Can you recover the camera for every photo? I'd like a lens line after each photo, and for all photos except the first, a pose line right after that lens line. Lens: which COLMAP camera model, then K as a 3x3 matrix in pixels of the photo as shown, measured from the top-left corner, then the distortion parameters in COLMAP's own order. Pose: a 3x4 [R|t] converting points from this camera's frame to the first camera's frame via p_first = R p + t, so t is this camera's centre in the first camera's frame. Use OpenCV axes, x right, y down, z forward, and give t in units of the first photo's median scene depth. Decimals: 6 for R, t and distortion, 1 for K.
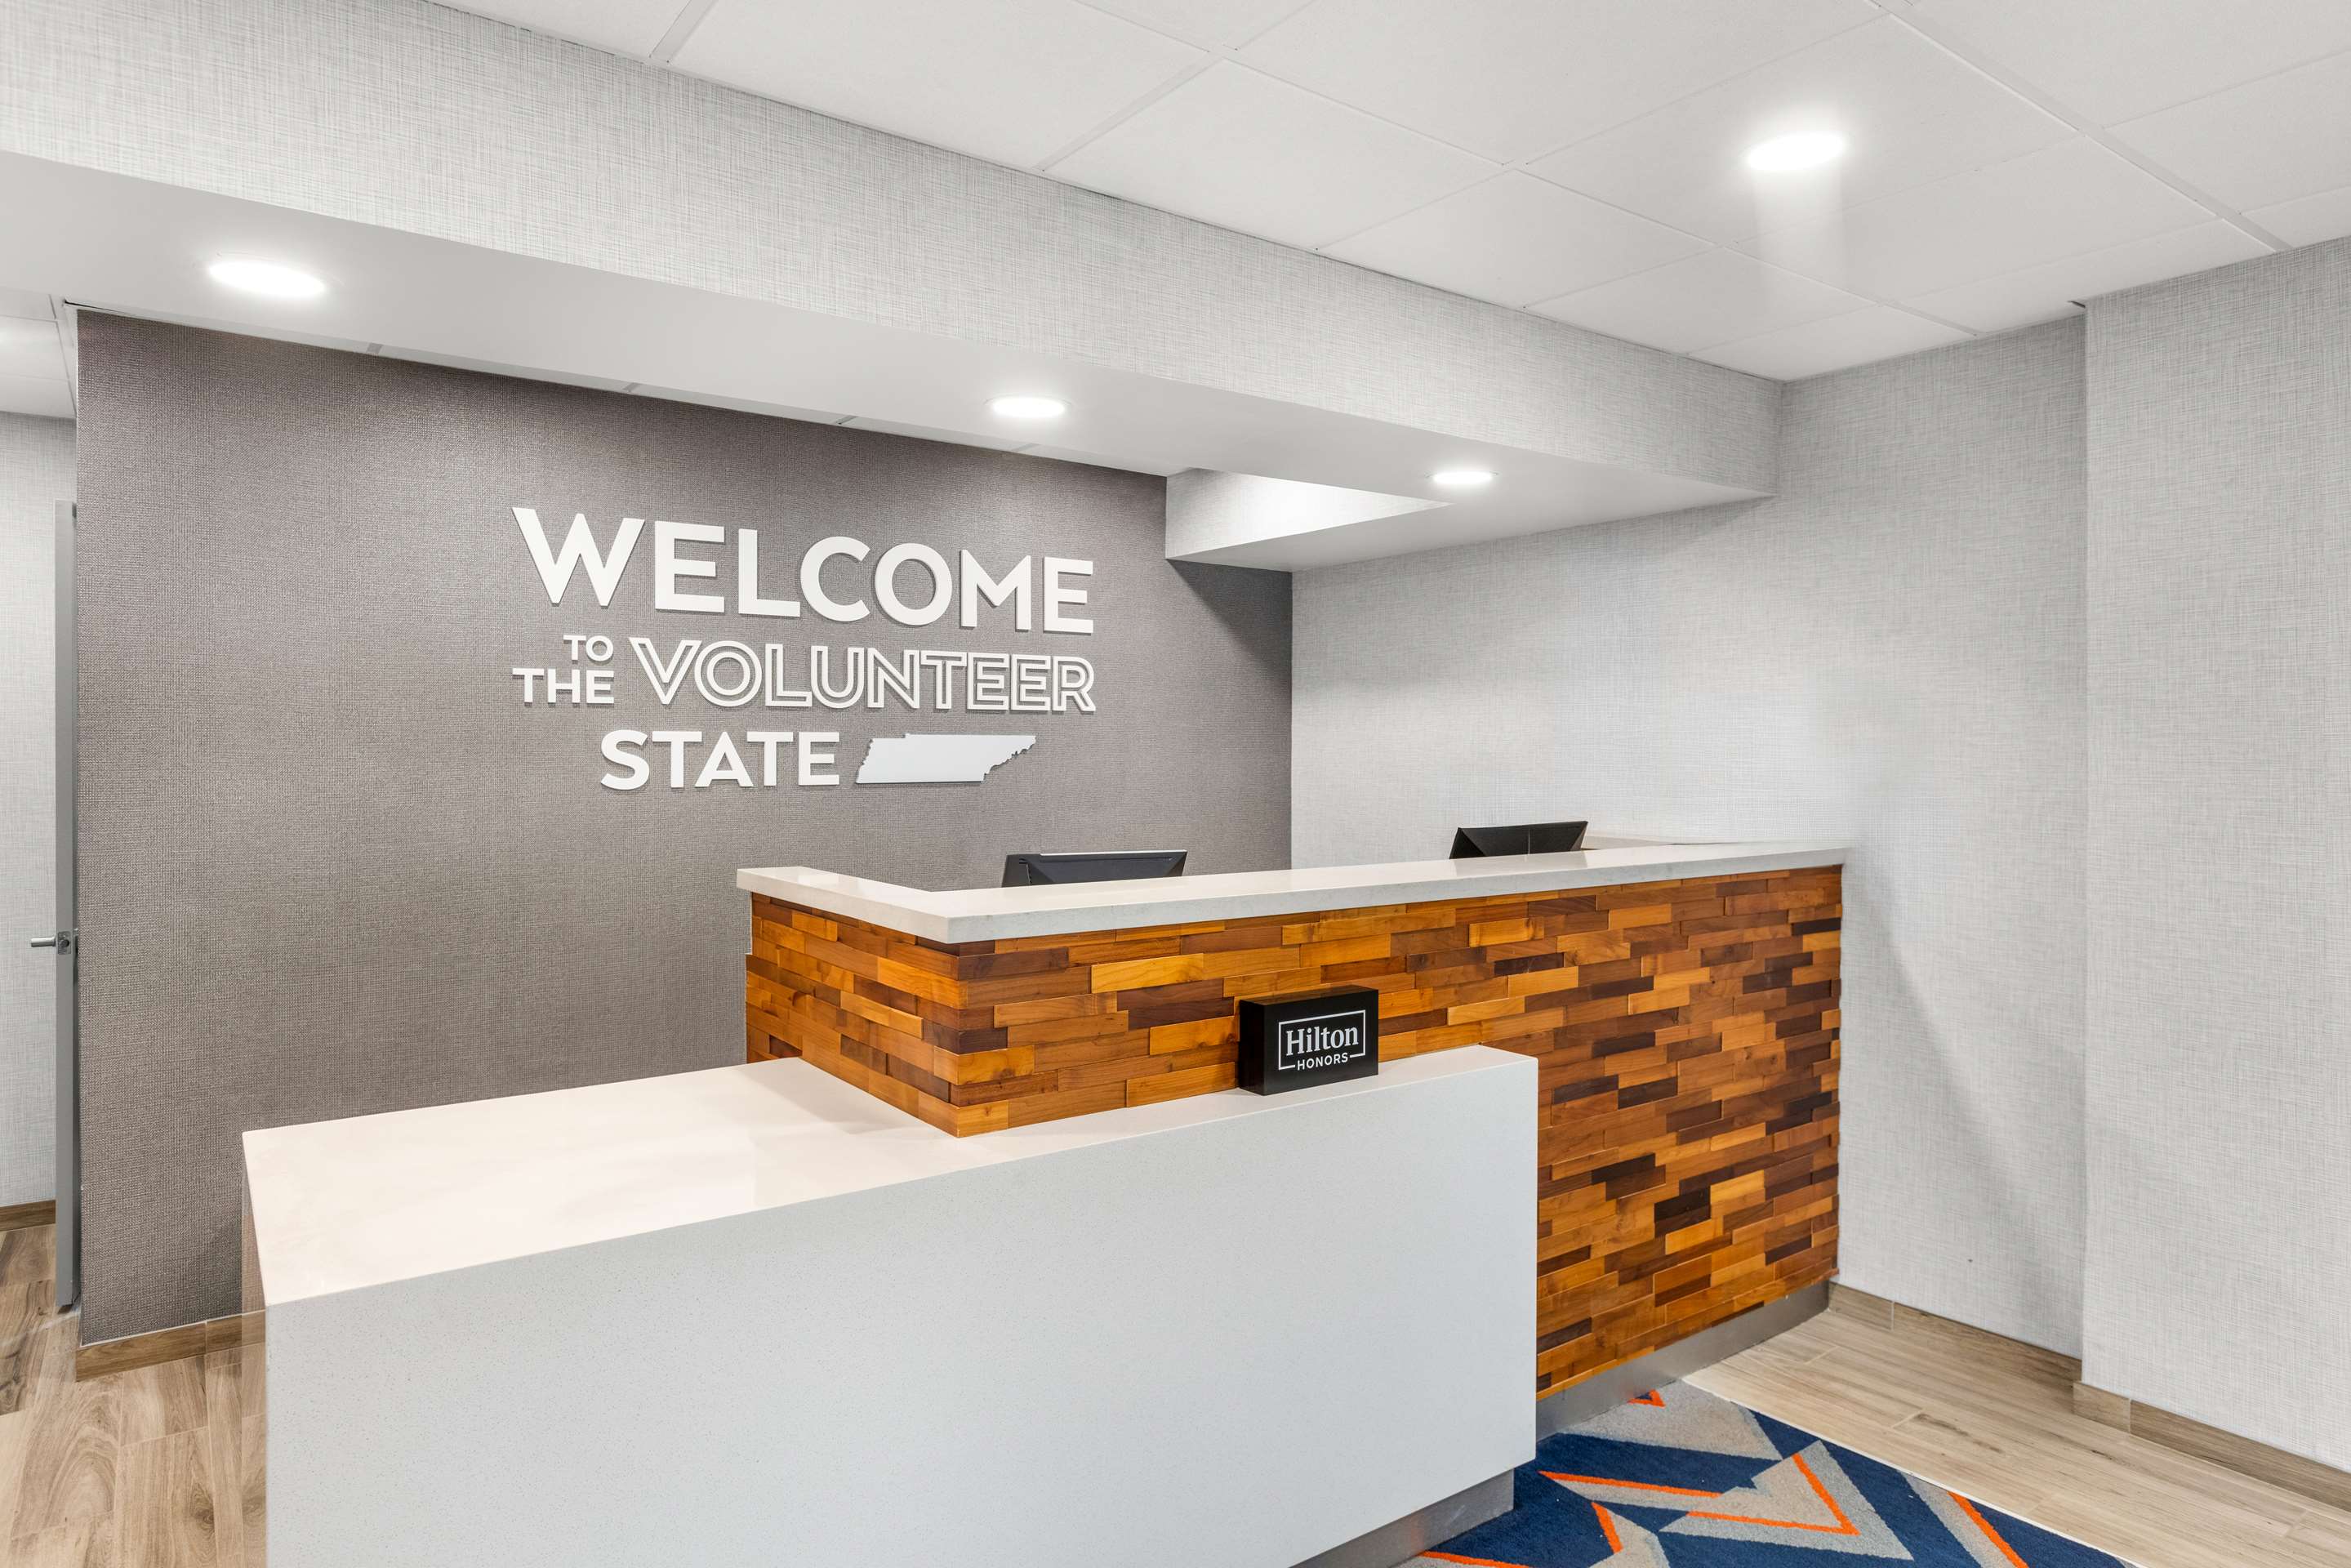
lens RADIAL K [[1332.2, 0, 1193.9], [0, 1332.2, 752.2], [0, 0, 1]] dist [-0.006036, 0.001681]
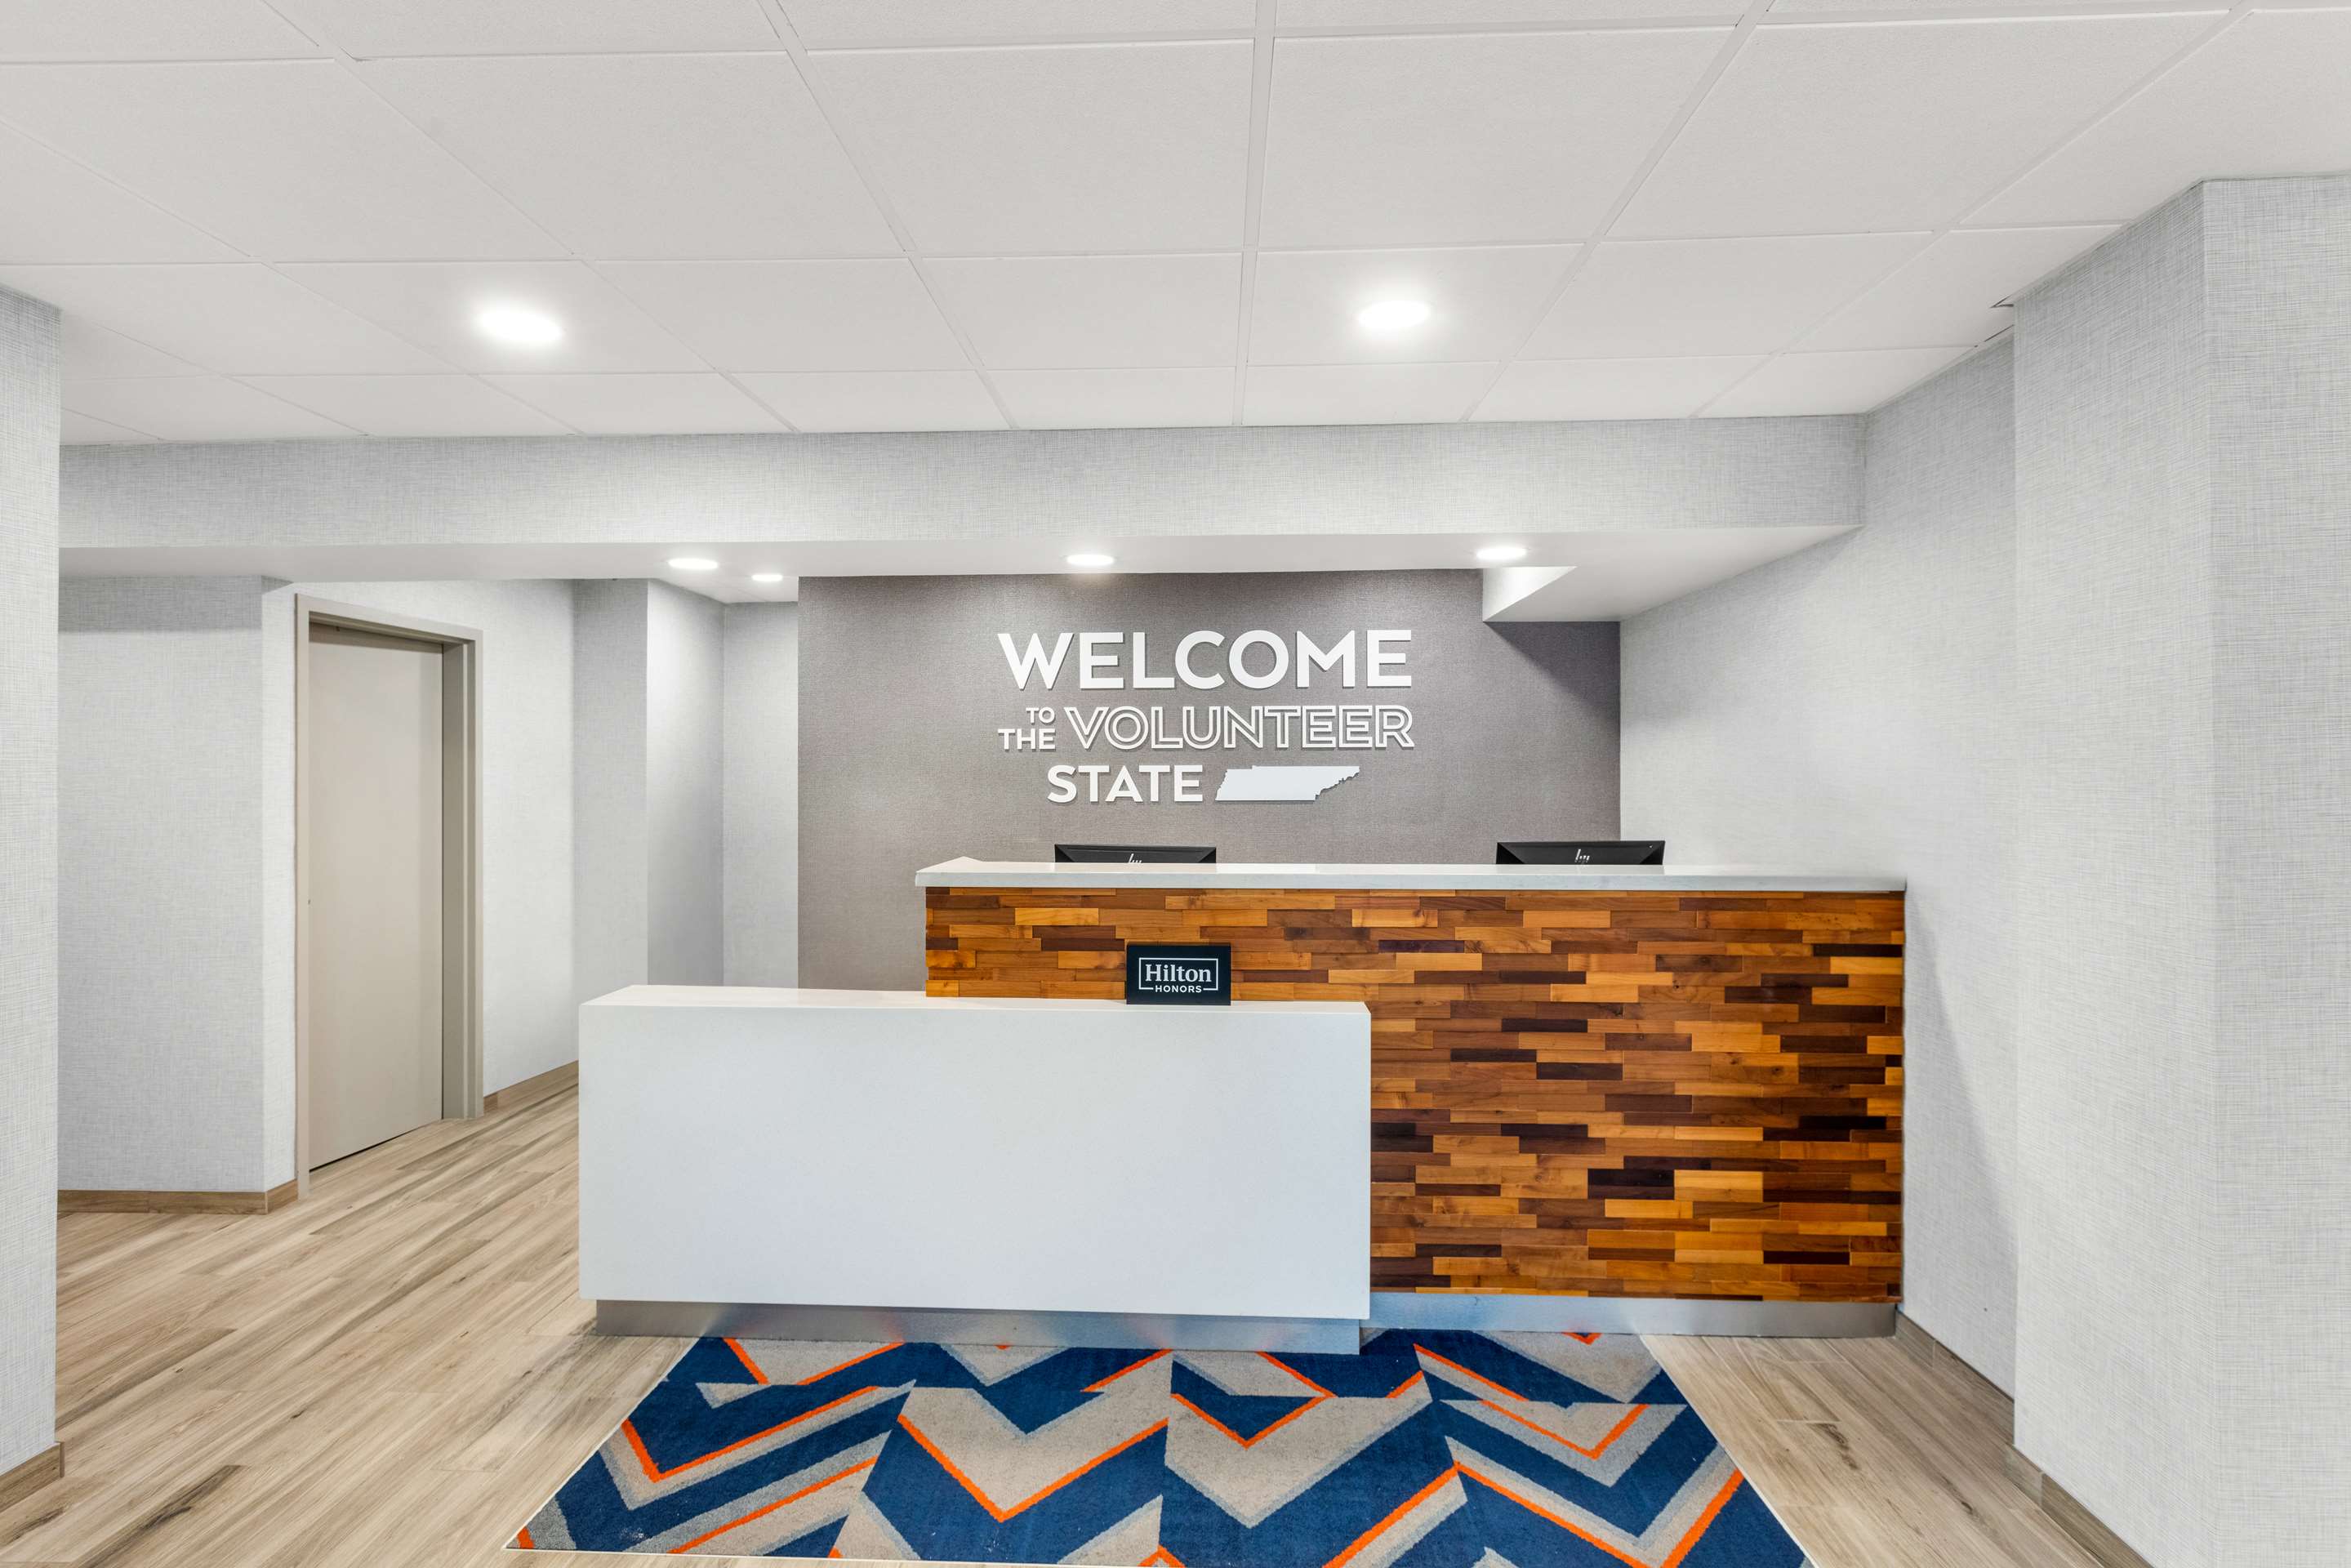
lens RADIAL K [[1205.0, 0, 1285.6], [0, 1205.0, 775.0], [0, 0, 1]] dist [-0.000712, -0.001834]
pose [[0.798645, -0.002258, -0.601798, 0.747261], [0.001108, 0.999997, -0.002281, -0.001510], [0.601802, 0.001155, 0.798645, 0.002494]]
